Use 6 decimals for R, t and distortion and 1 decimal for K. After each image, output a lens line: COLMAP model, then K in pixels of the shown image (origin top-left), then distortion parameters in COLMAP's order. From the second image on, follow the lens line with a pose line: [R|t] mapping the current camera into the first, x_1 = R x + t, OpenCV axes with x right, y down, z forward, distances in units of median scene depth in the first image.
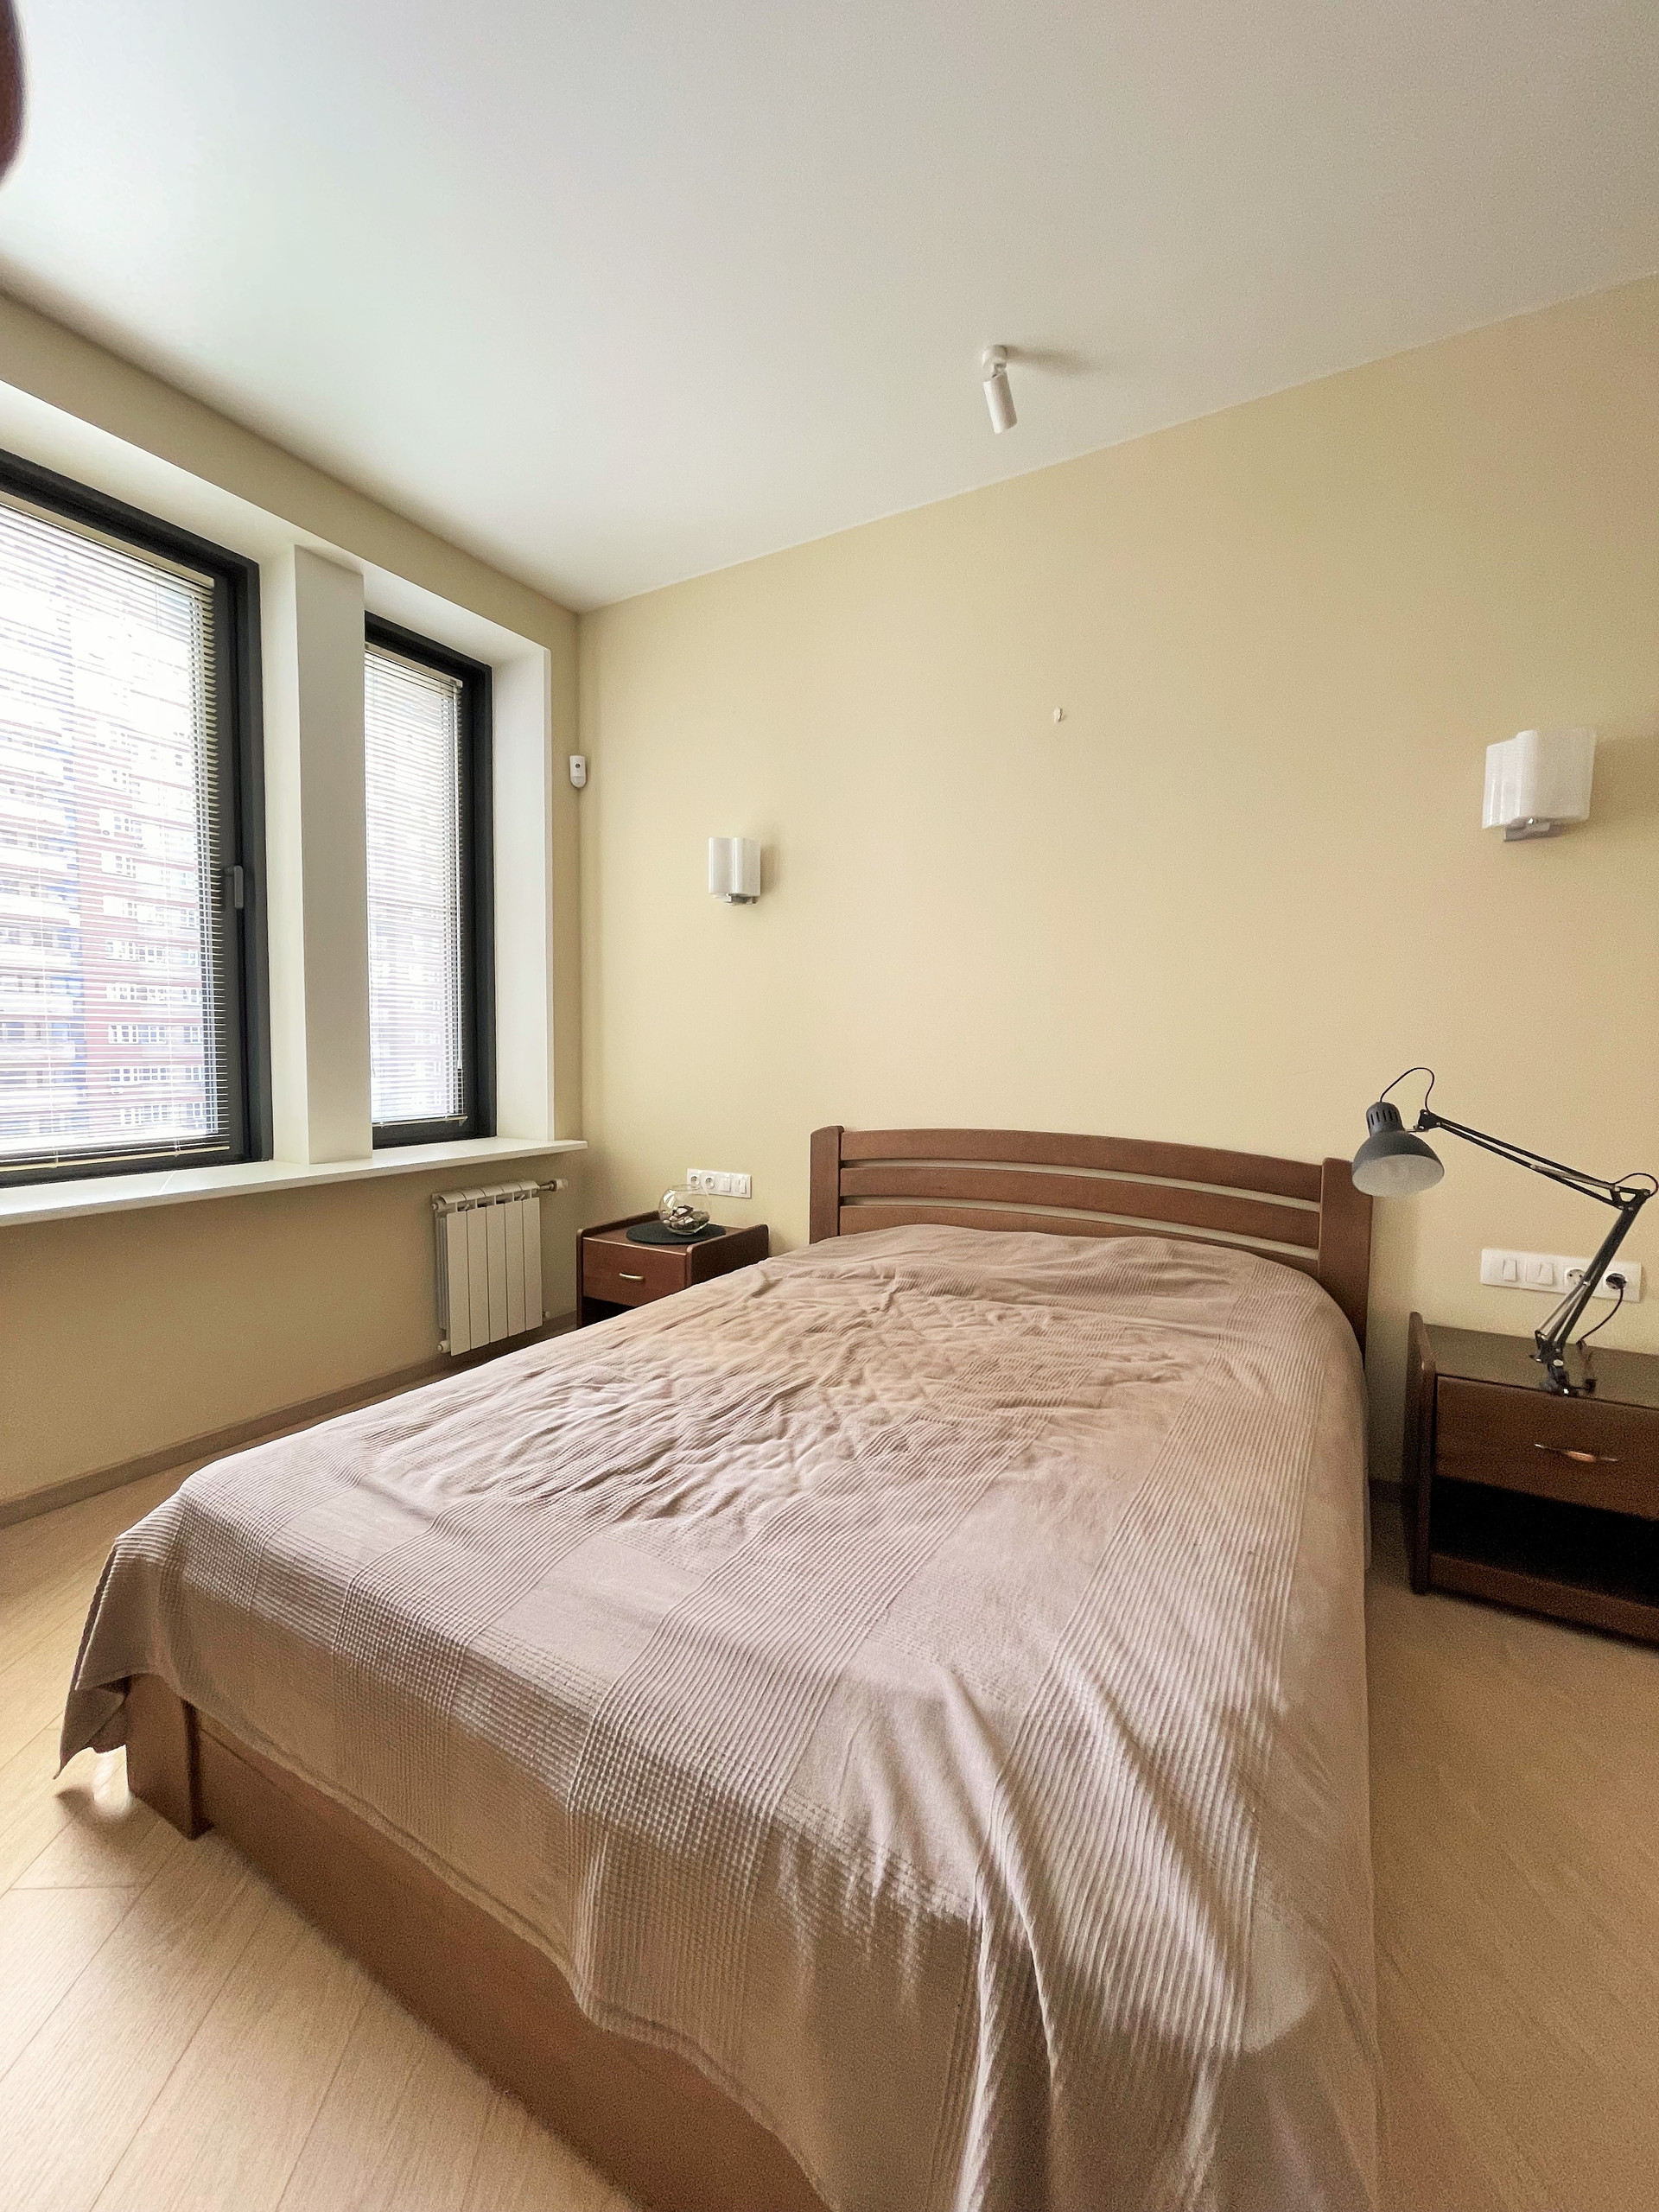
lens RADIAL K [[893.8, 0, 833.6], [0, 893.8, 1097.7], [0, 0, 1]] dist [-0.007350, 0.000325]
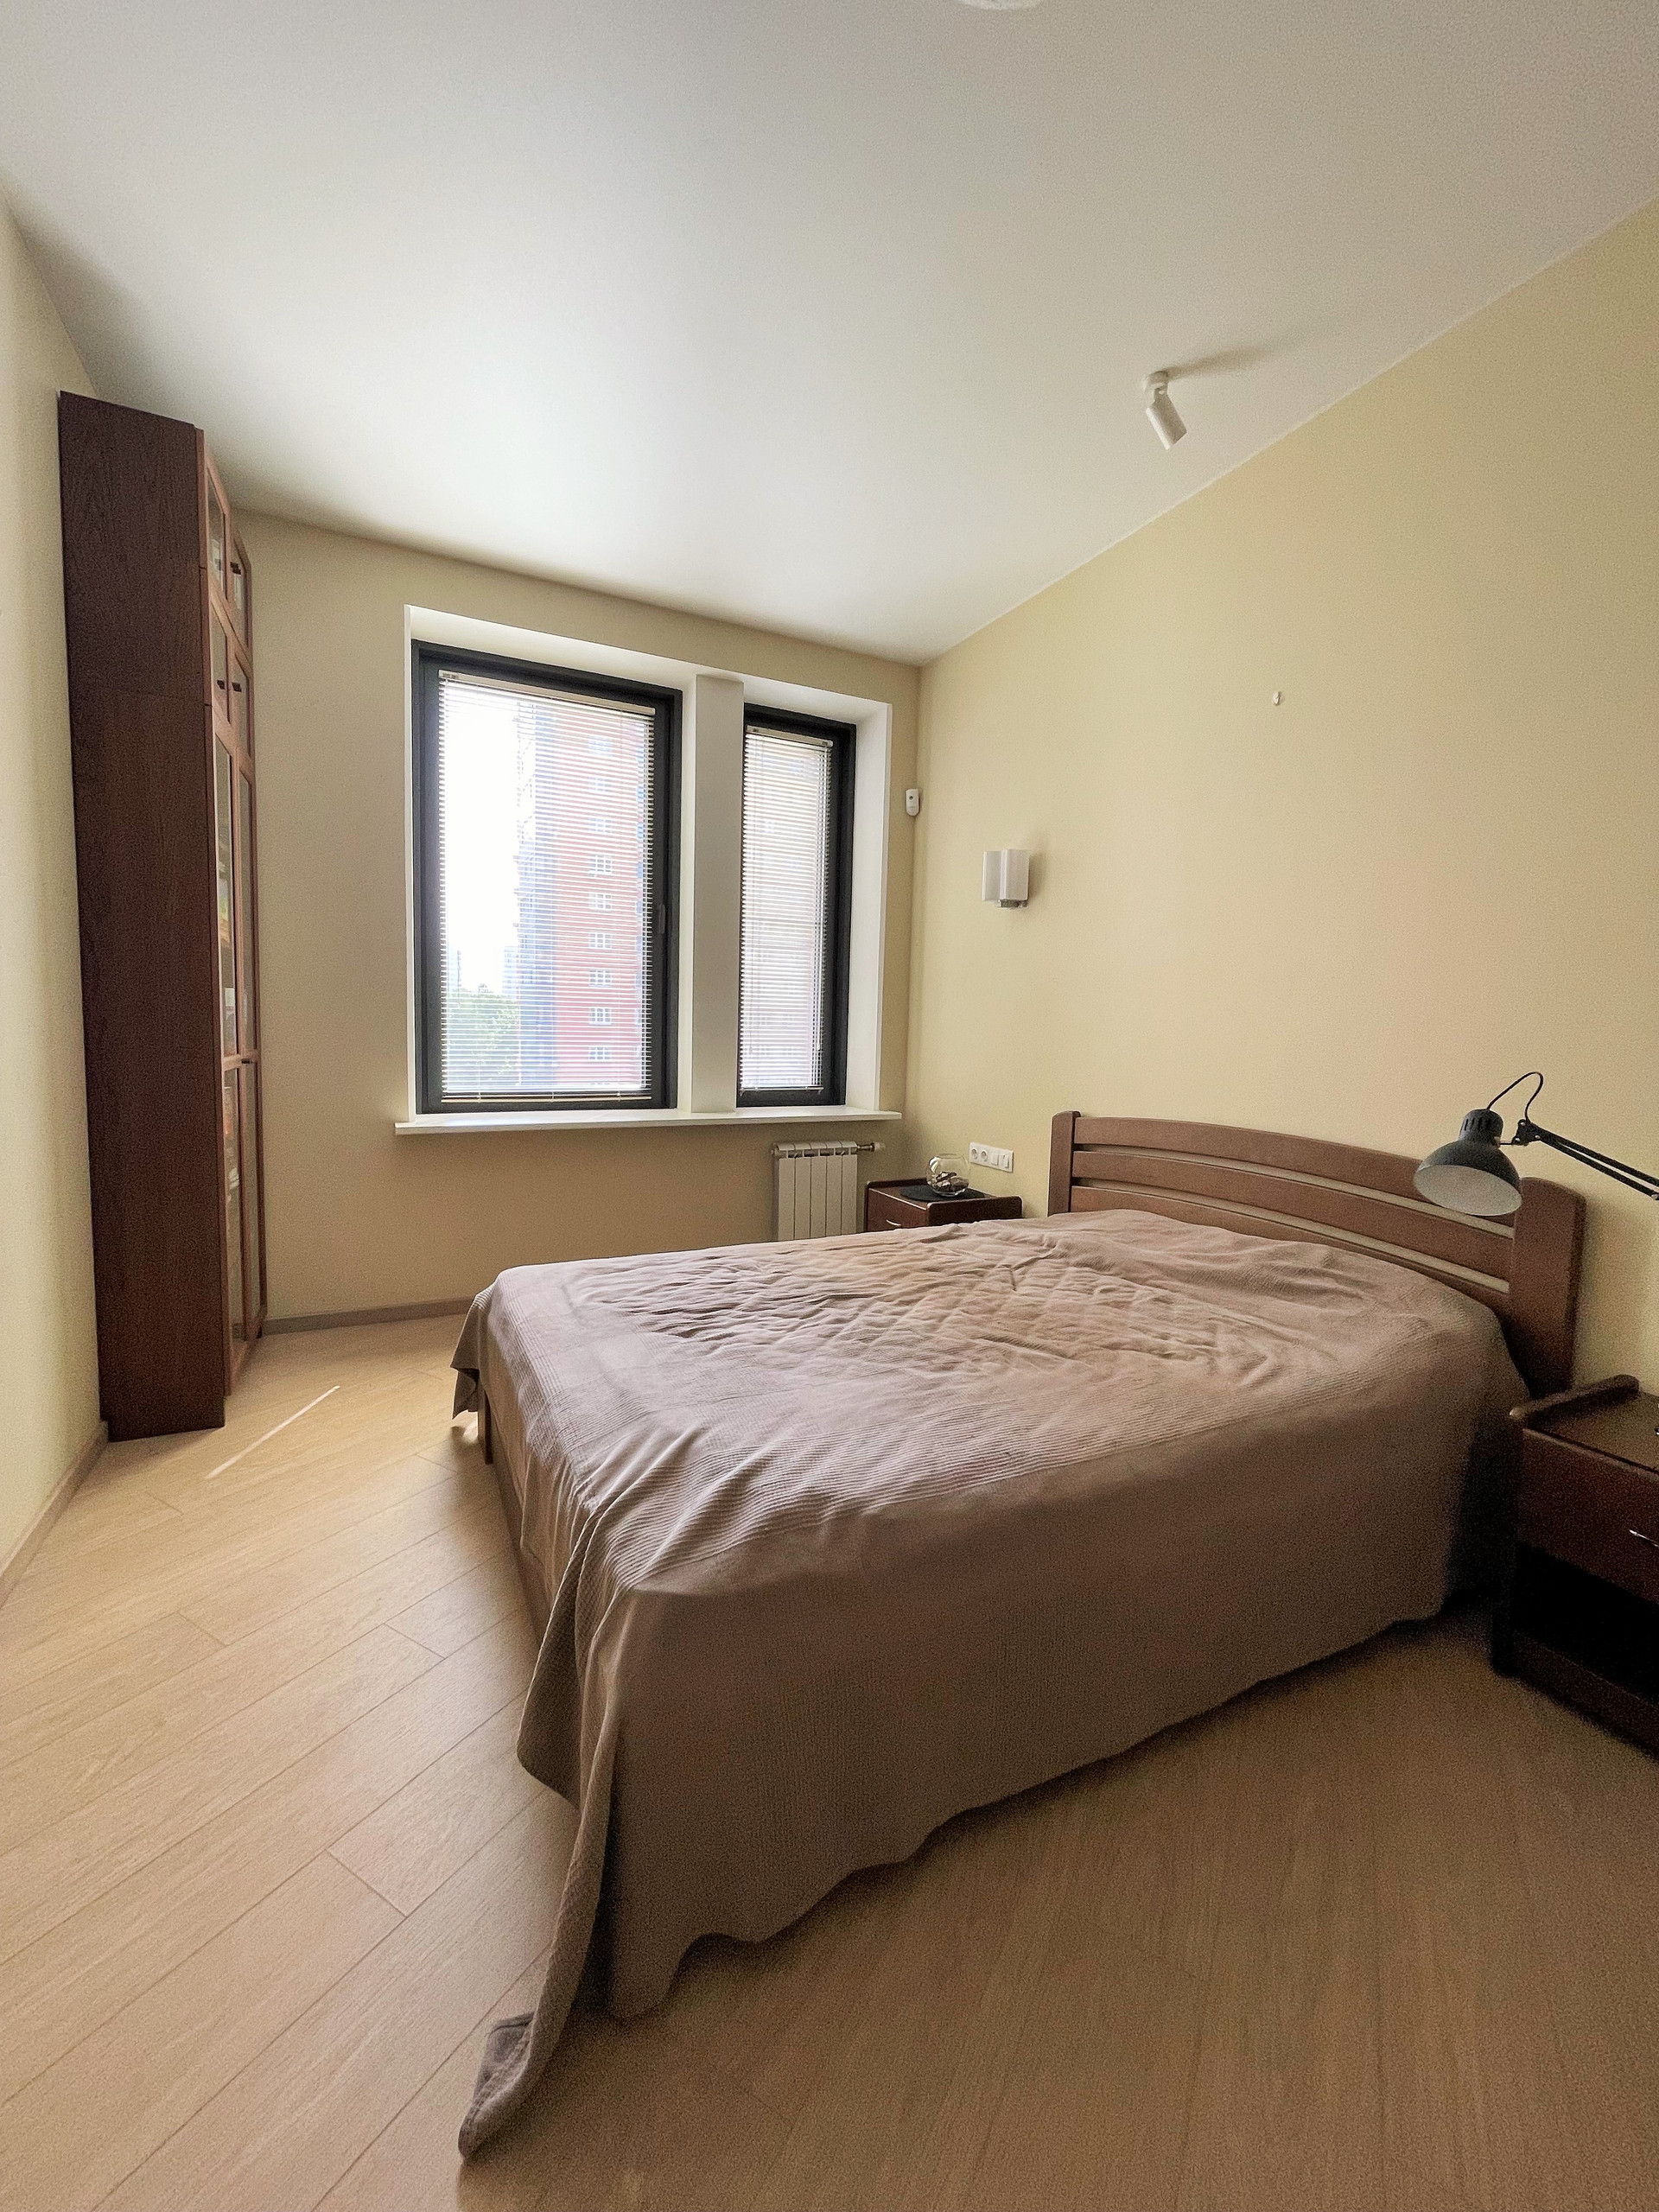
lens RADIAL K [[893.8, 0, 833.6], [0, 893.8, 1097.7], [0, 0, 1]] dist [-0.007350, 0.000325]
pose [[0.836257, 0.058060, -0.545255, 0.471419], [-0.052570, 0.998287, 0.025673, 0.004130], [0.545811, 0.007195, 0.837877, -0.080526]]
